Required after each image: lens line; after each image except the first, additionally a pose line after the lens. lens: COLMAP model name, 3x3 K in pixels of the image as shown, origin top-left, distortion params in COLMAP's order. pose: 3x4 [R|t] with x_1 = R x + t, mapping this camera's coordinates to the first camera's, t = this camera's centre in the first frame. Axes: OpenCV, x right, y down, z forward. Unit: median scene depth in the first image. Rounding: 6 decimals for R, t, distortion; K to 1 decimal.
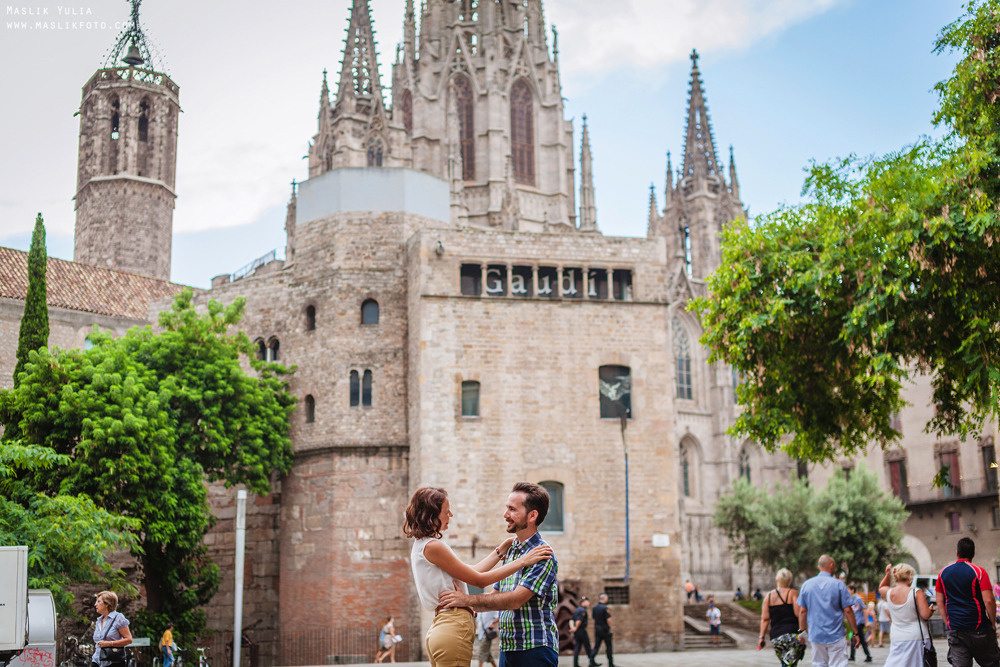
lens RADIAL K [[1351.9, 0, 500.0], [0, 1351.9, 333.5], [0, 0, 1]] dist [0.020530, 0.060739]
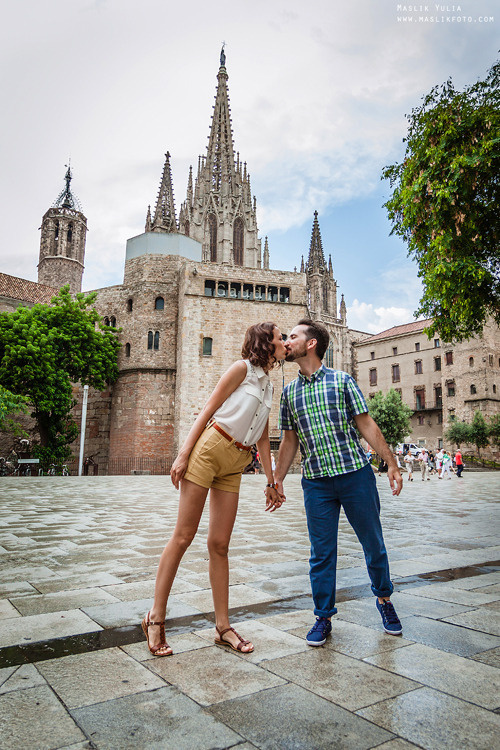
lens RADIAL K [[534.3, 0, 250.0], [0, 534.3, 375.0], [0, 0, 1]] dist [0.014174, -0.000299]
pose [[0.998202, 0.038292, 0.046121, 0.006036], [-0.040634, 0.997874, 0.050949, 0.045137], [-0.044072, -0.052731, 0.997636, 0.192908]]
